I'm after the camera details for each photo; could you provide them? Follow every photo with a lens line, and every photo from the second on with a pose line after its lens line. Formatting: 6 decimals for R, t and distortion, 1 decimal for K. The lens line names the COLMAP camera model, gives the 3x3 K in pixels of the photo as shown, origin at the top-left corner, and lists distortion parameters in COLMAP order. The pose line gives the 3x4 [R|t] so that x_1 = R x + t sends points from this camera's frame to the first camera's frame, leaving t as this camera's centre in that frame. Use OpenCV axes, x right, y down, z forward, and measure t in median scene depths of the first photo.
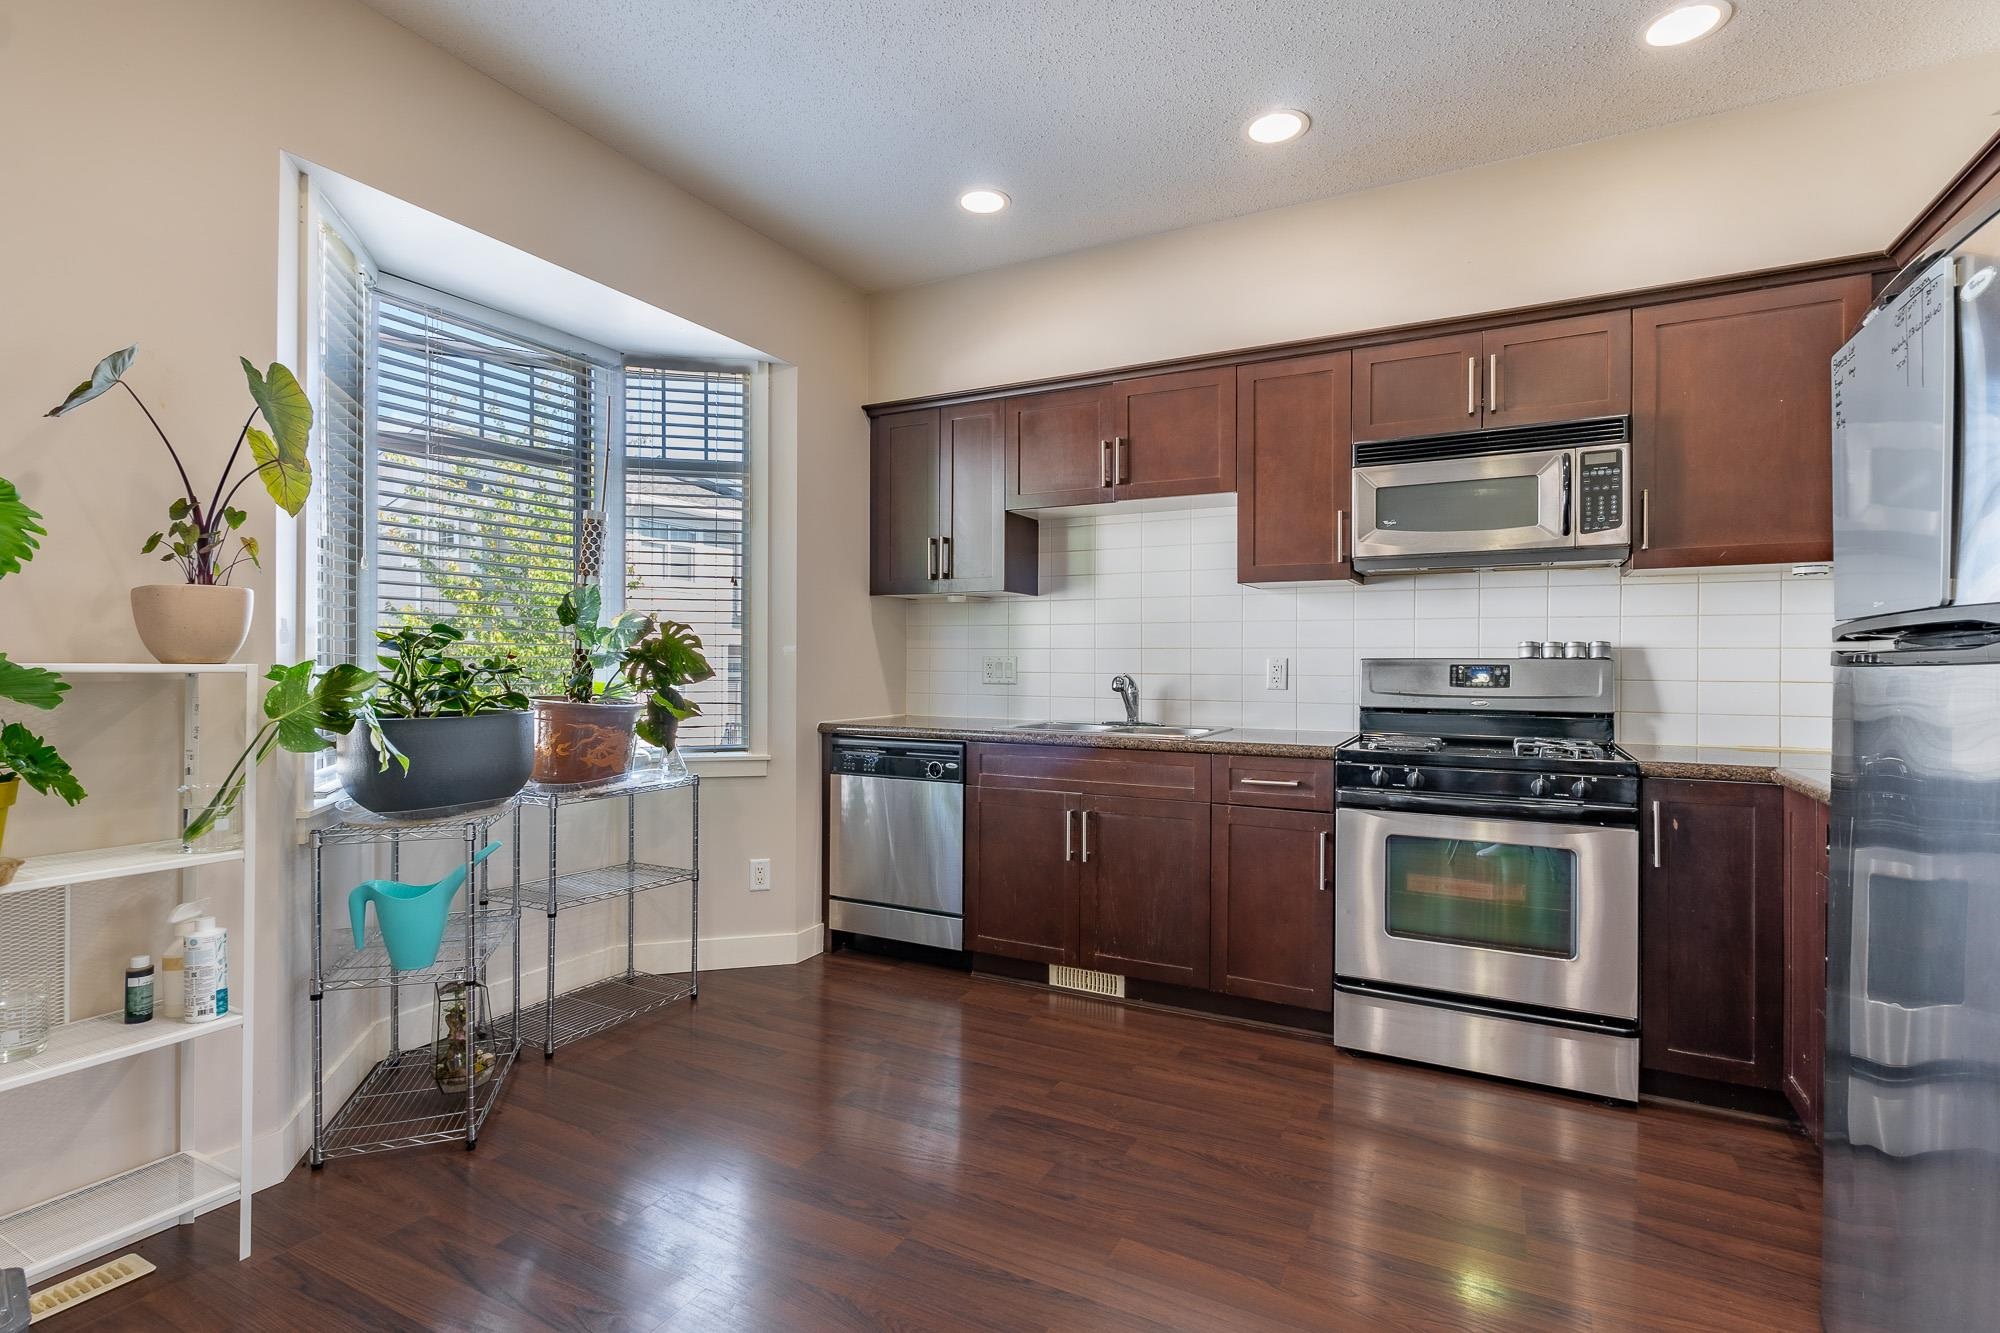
lens RADIAL K [[951.3, 0, 1000.0], [0, 951.3, 666.5], [0, 0, 1]] dist [0.001007, 0.000187]
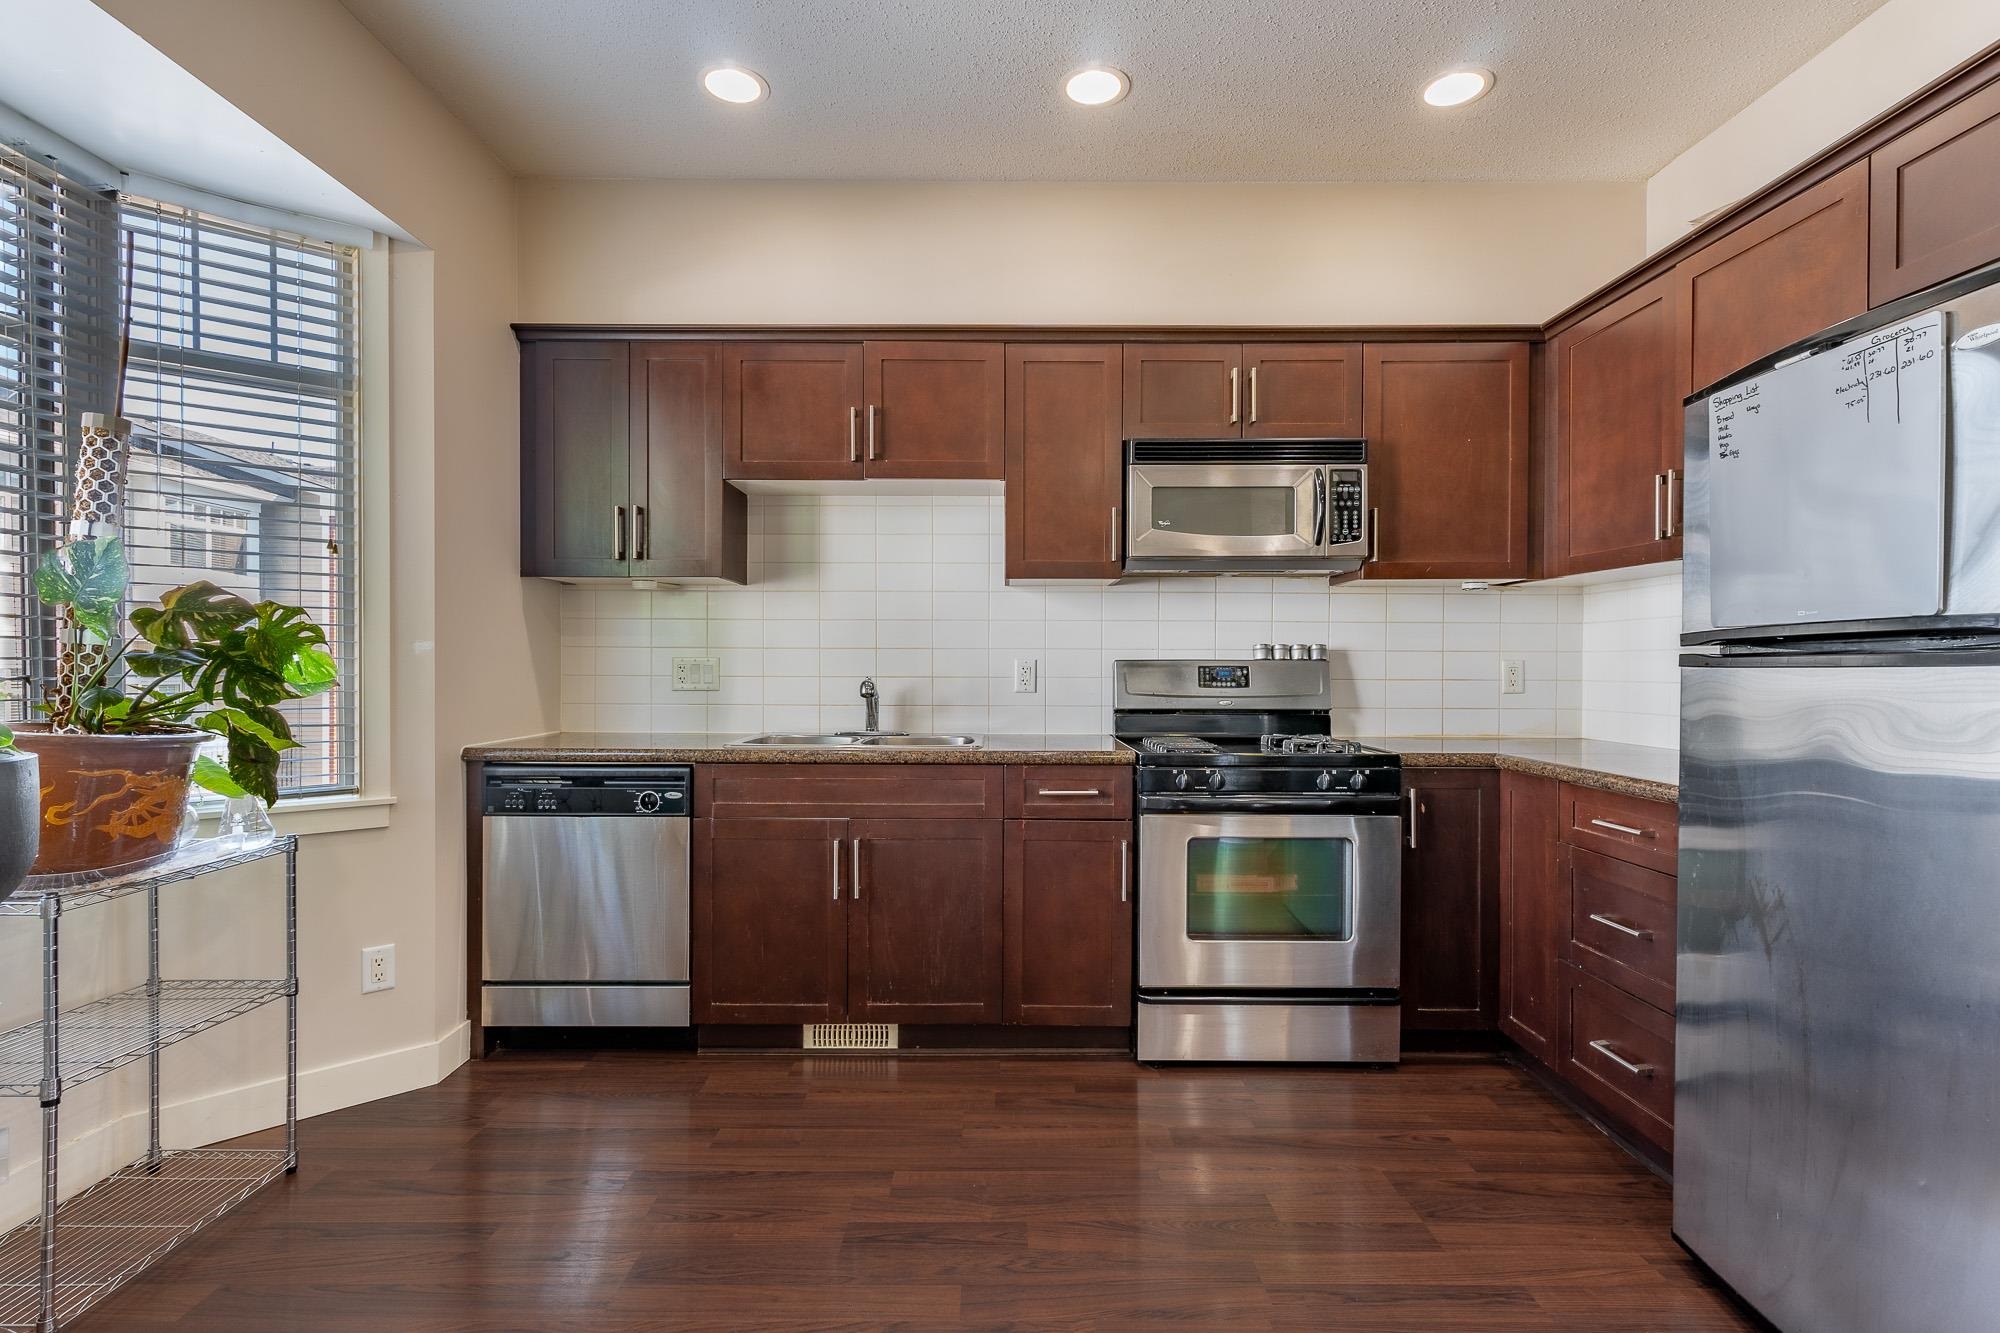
lens RADIAL K [[959.1, 0, 998.4], [0, 959.1, 675.3], [0, 0, 1]] dist [0.002382, 0.000303]
pose [[0.883550, -0.006989, 0.468284, -0.207735], [0.003167, 0.999955, 0.008947, -0.001899], [-0.468325, -0.006422, 0.883533, 0.190253]]
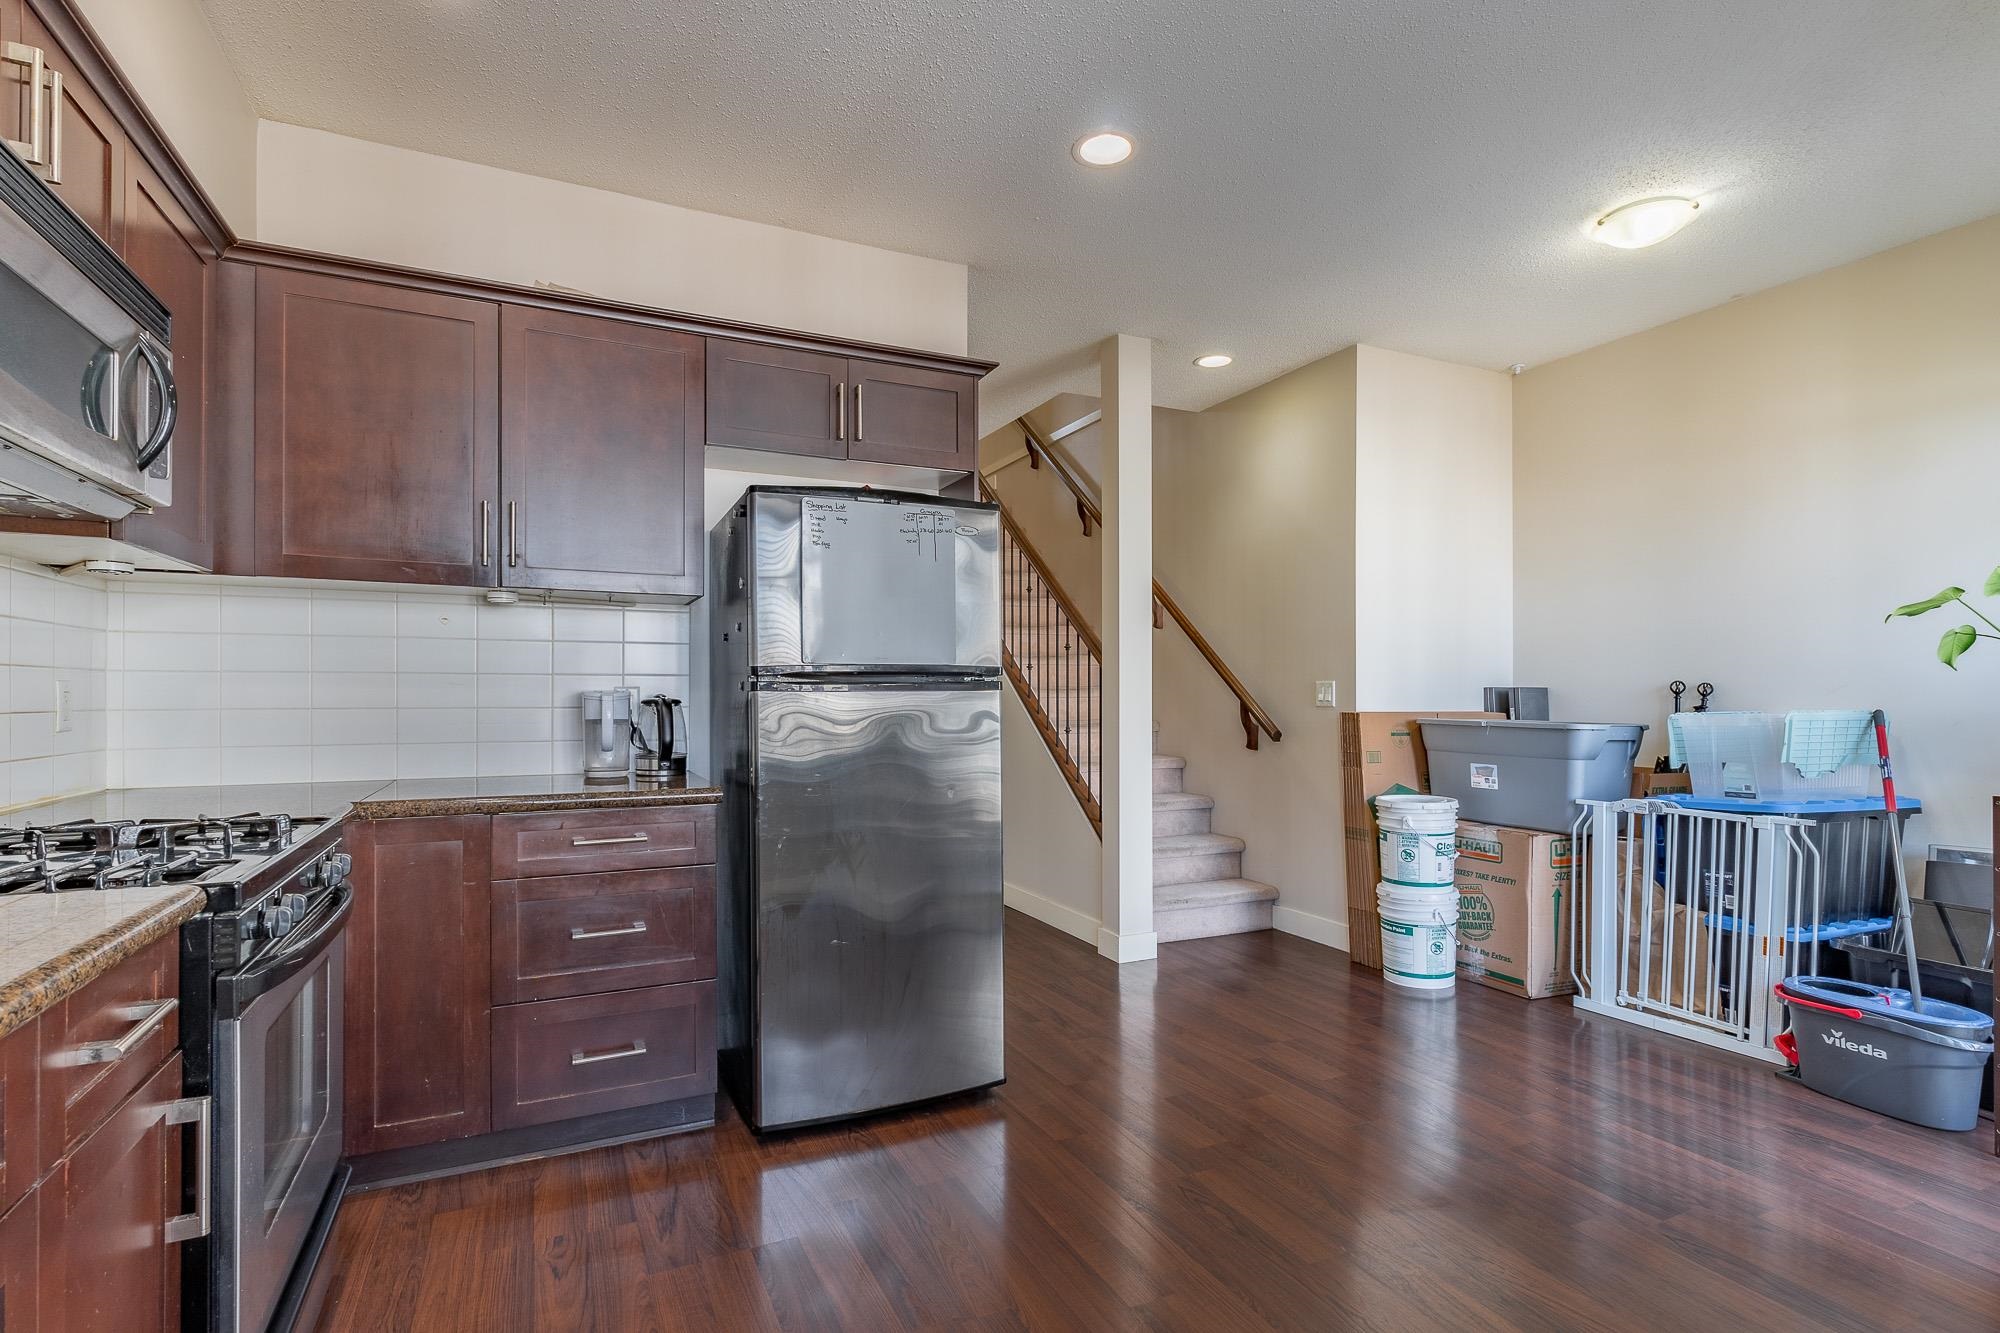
lens RADIAL K [[961.2, 0, 997.2], [0, 961.2, 685.1], [0, 0, 1]] dist [0.000855, 0.000058]
pose [[-0.798321, -0.001264, 0.602230, -0.176085], [-0.002015, 0.999998, -0.000572, -0.005058], [-0.602228, -0.001670, -0.798322, 1.038492]]
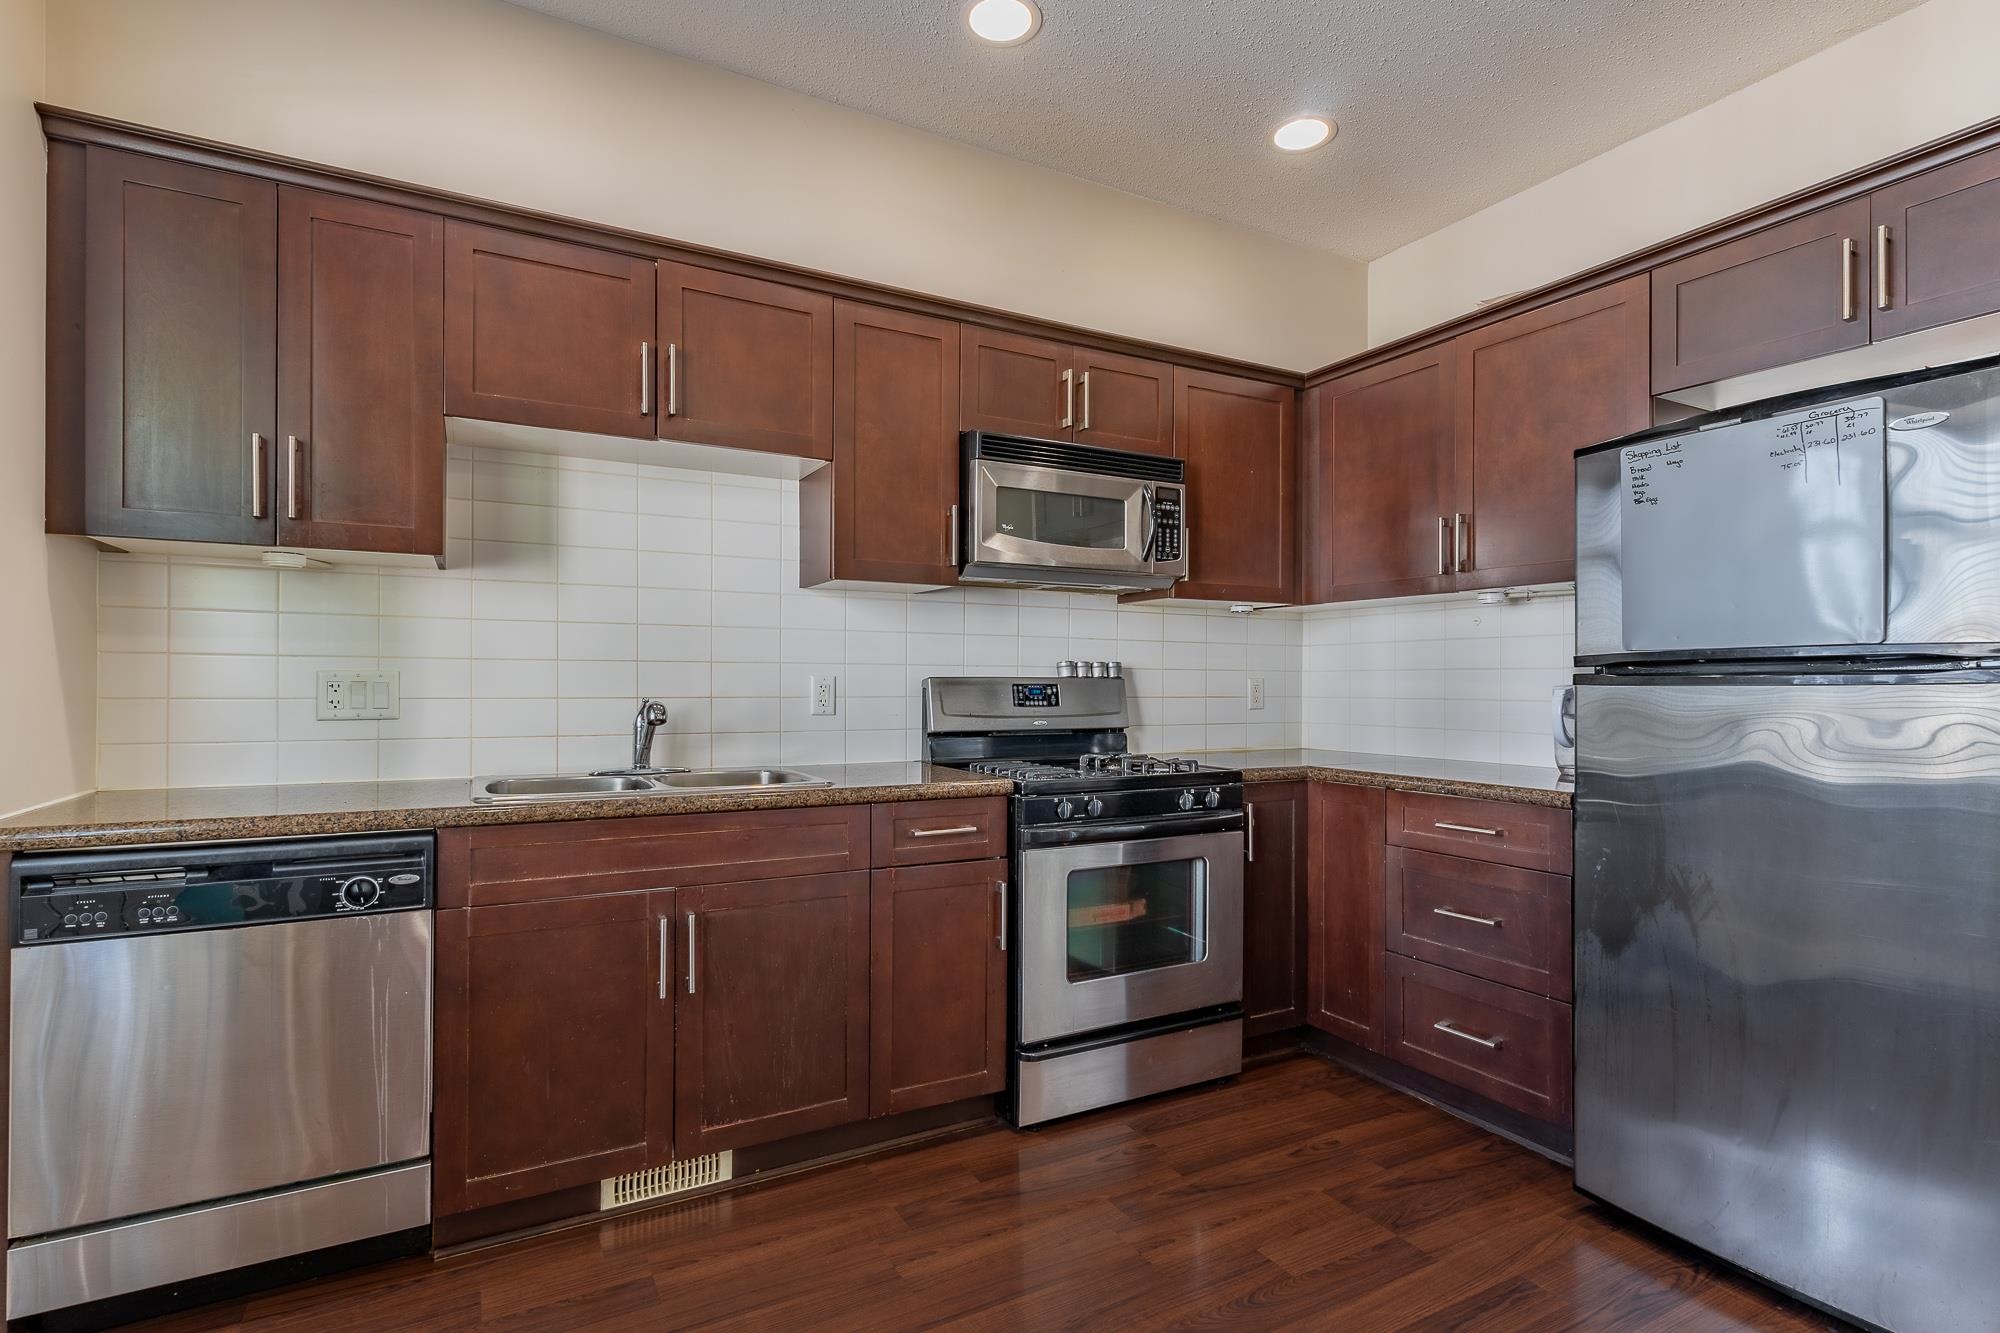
lens RADIAL K [[961.2, 0, 997.2], [0, 961.2, 685.1], [0, 0, 1]] dist [0.000855, 0.000058]
pose [[0.553966, -0.003462, 0.832532, -0.348227], [0.002688, 0.999994, 0.002369, -0.003080], [-0.832535, 0.000926, 0.553972, 0.489399]]
